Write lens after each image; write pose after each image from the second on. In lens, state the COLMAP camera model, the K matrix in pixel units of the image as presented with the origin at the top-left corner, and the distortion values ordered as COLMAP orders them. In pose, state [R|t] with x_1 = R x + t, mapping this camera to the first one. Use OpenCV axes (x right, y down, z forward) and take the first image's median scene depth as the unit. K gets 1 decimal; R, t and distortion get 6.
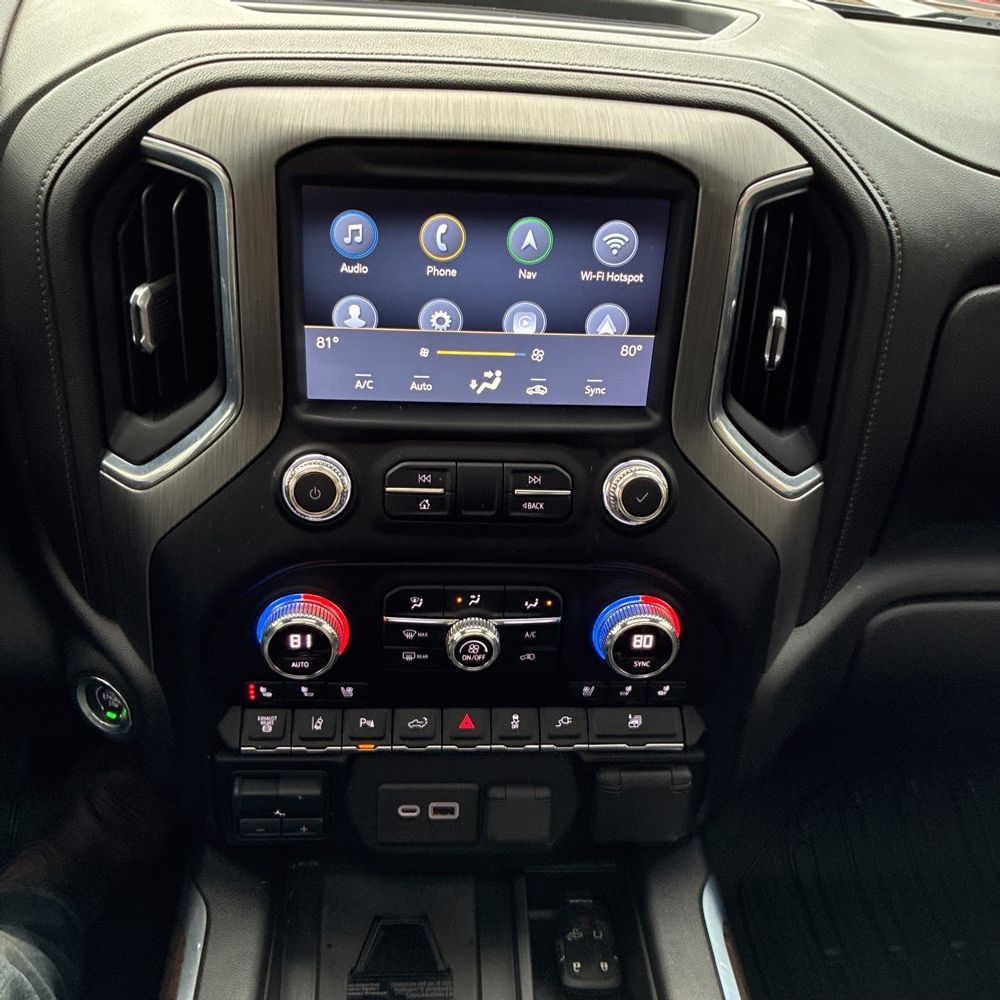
lens RADIAL K [[1021.7, 0, 503.3], [0, 1021.7, 477.6], [0, 0, 1]] dist [0.042971, -0.027120]
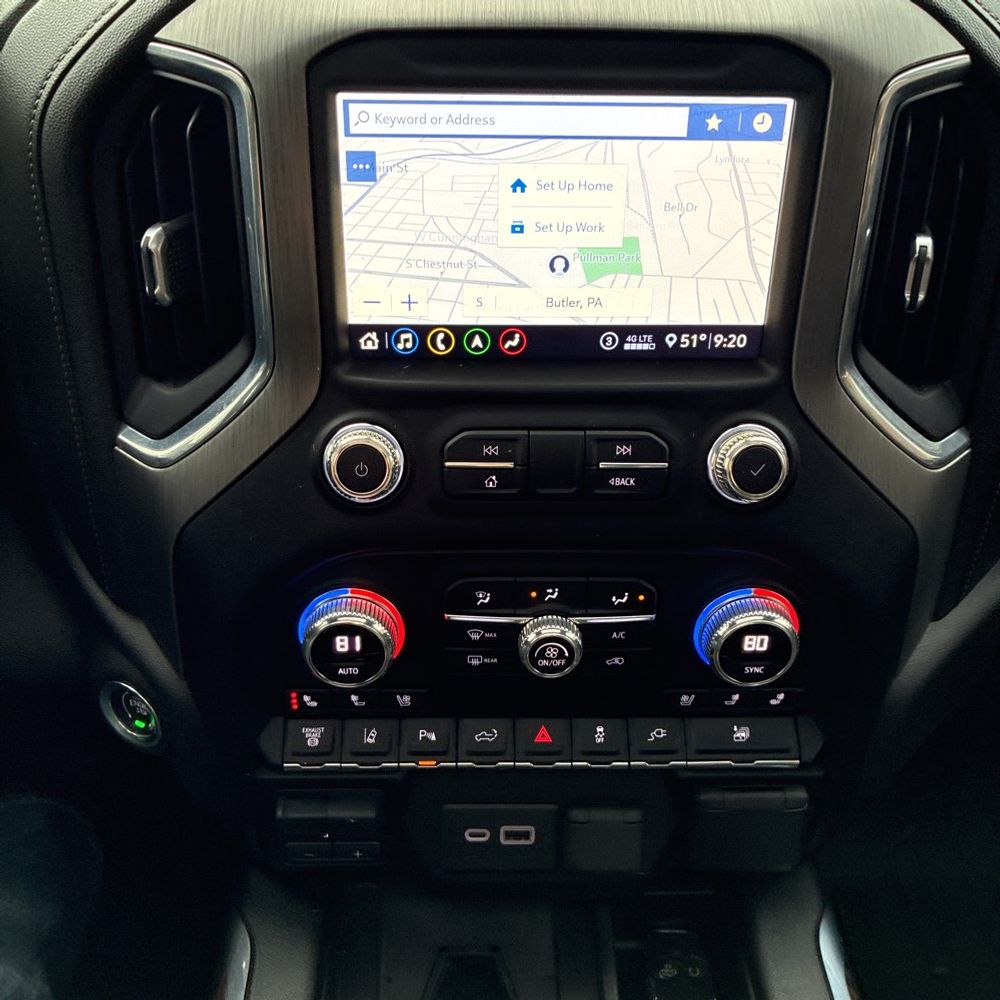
lens RADIAL K [[1030.8, 0, 497.5], [0, 1030.8, 483.9], [0, 0, 1]] dist [0.034737, -0.015478]
pose [[0.998075, -0.011559, -0.060938, -0.020237], [0.013374, 0.999476, 0.029464, 0.003388], [0.060566, -0.030222, 0.997707, 0.153995]]
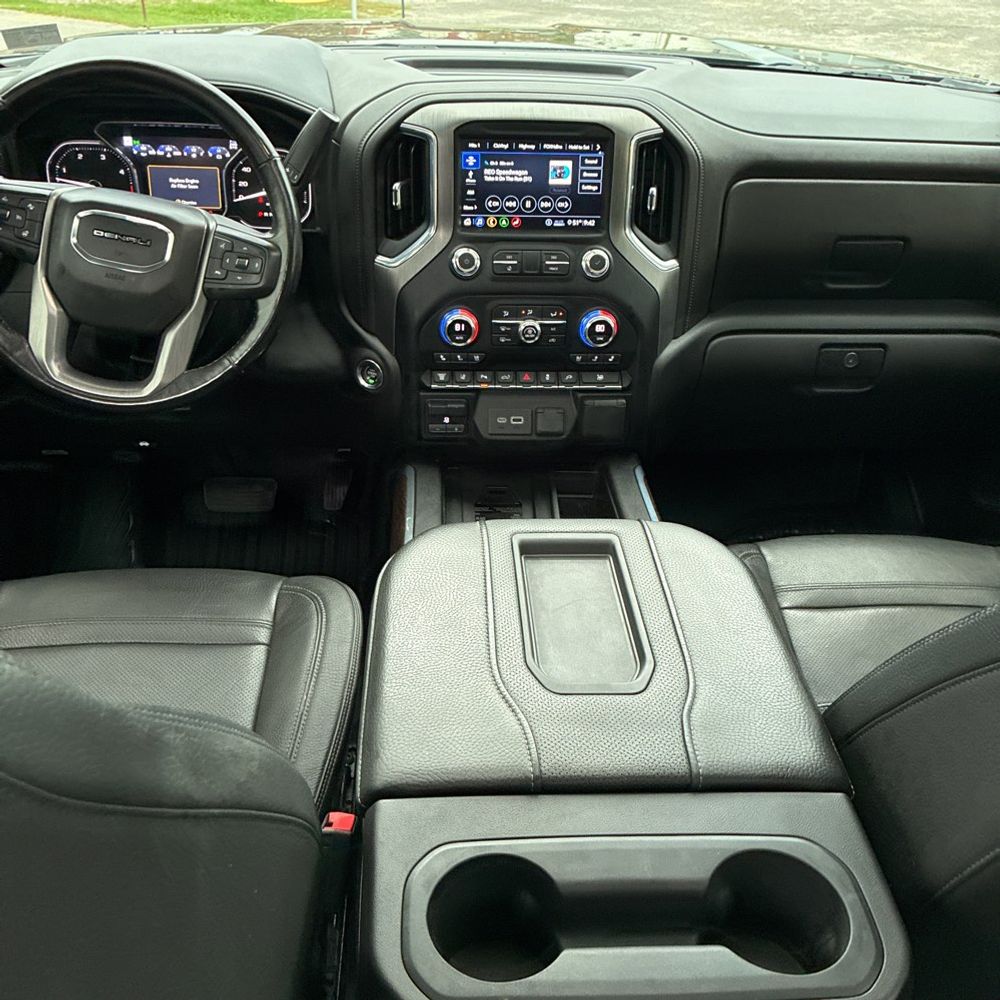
lens RADIAL K [[1030.8, 0, 497.5], [0, 1030.8, 483.9], [0, 0, 1]] dist [0.034737, -0.015478]
pose [[0.999351, -0.020234, -0.029814, -0.040199], [0.019004, 0.998980, -0.040954, 0.621347], [0.030612, 0.040361, 0.998716, -1.412294]]
